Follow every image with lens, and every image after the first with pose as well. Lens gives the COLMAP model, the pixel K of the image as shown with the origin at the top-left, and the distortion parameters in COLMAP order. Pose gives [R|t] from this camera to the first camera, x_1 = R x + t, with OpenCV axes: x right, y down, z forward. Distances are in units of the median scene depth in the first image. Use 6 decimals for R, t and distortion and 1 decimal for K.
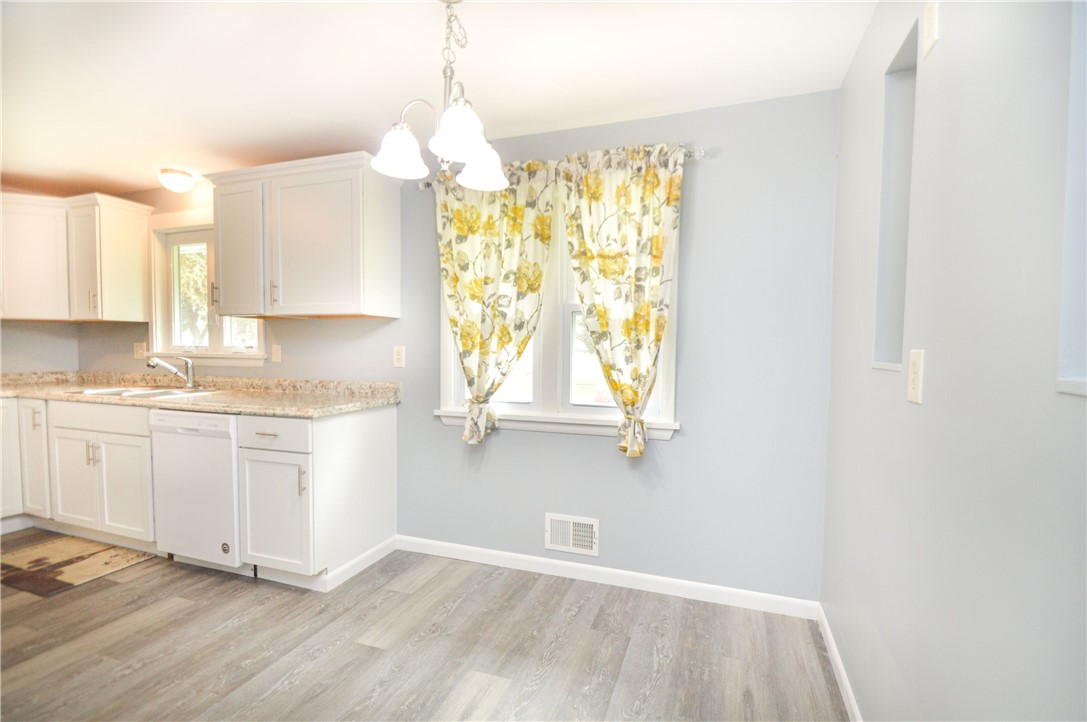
lens RADIAL K [[484.6, 0, 564.5], [0, 484.6, 369.6], [0, 0, 1]] dist [-0.004096, -0.007136]
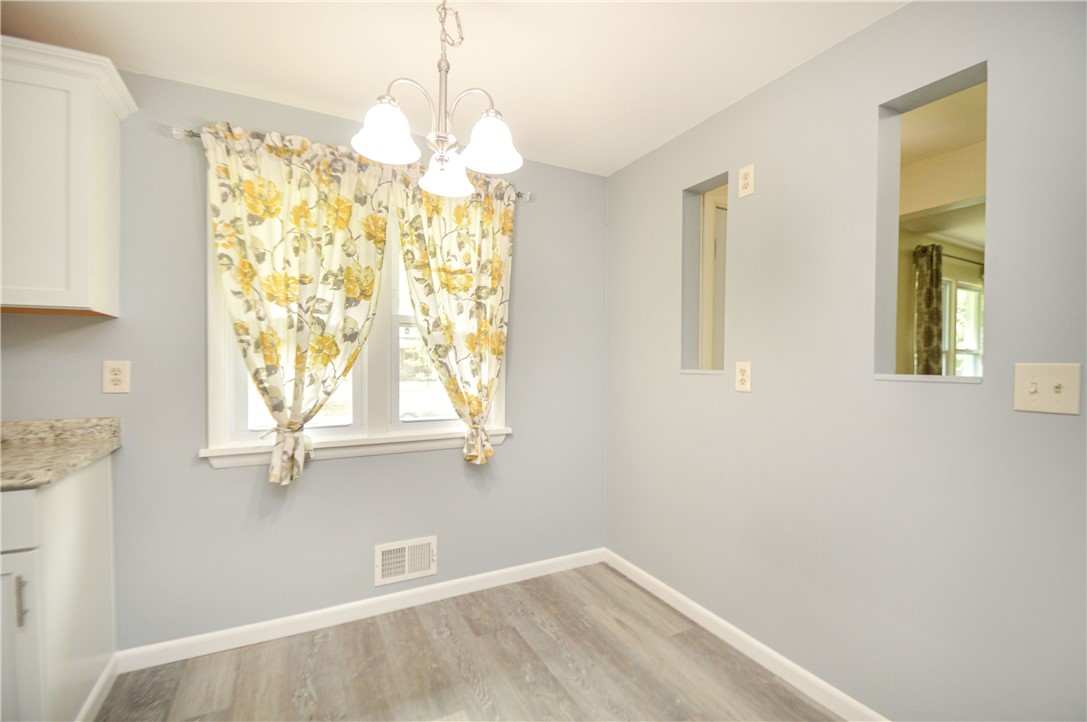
lens RADIAL K [[484.6, 0, 565.2], [0, 484.6, 369.6], [0, 0, 1]] dist [-0.004096, -0.007136]
pose [[0.664535, -0.018818, 0.747020, -0.487873], [0.035691, 0.999341, -0.006576, -0.011802], [-0.746405, 0.031031, 0.664768, 0.141316]]
